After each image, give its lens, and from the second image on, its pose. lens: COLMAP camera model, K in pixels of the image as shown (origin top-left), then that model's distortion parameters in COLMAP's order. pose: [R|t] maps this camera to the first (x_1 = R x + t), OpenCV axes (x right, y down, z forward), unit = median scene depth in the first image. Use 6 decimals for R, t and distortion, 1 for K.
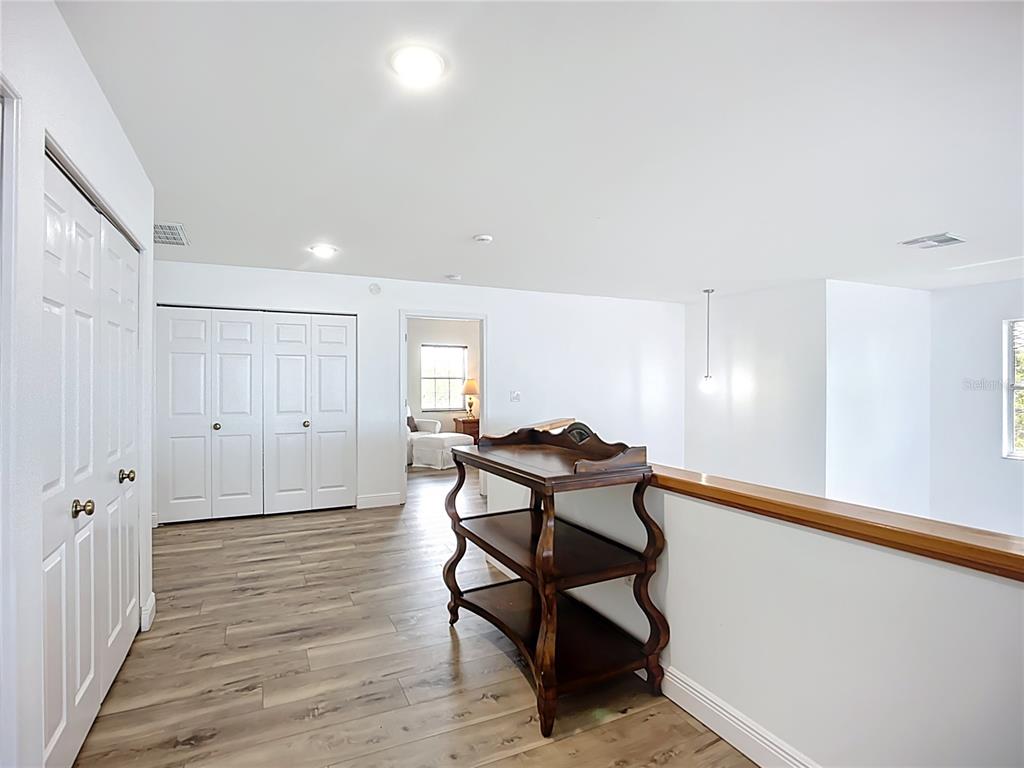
lens RADIAL K [[541.6, 0, 507.9], [0, 541.6, 387.2], [0, 0, 1]] dist [-0.038285, 0.019014]
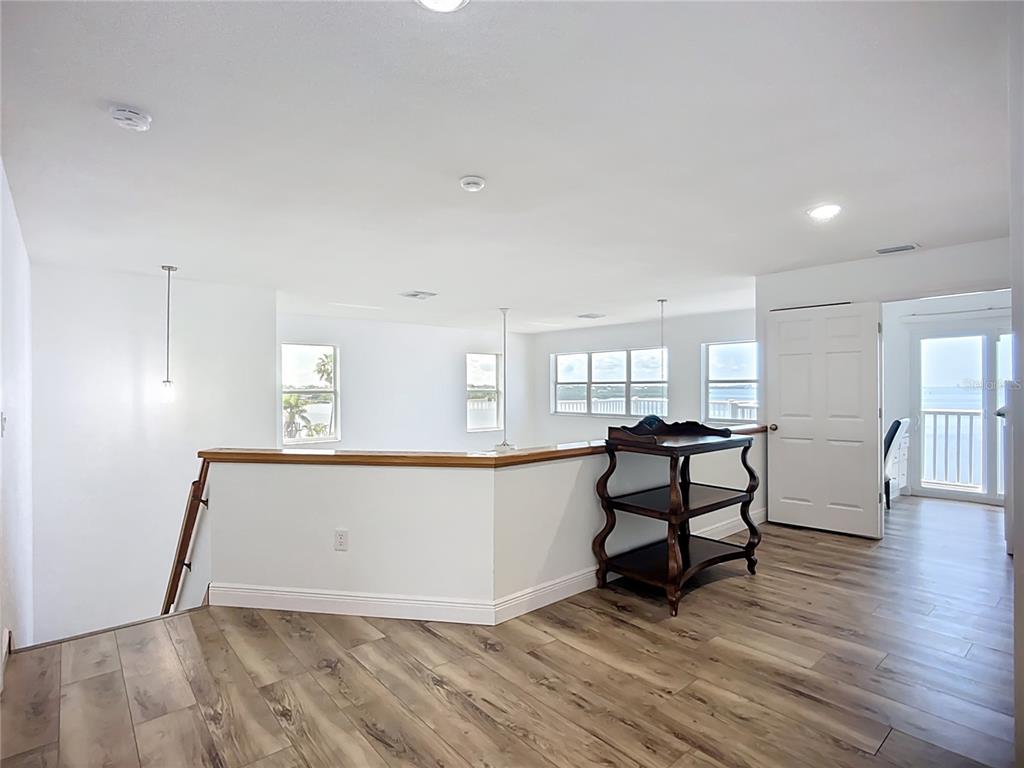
lens RADIAL K [[541.6, 0, 507.9], [0, 541.6, 387.2], [0, 0, 1]] dist [-0.038285, 0.019014]
pose [[-0.278332, 0.010113, 0.960432, -0.991481], [0.012061, 0.999903, -0.007034, -0.001216], [-0.960409, 0.009626, -0.278427, 1.546485]]
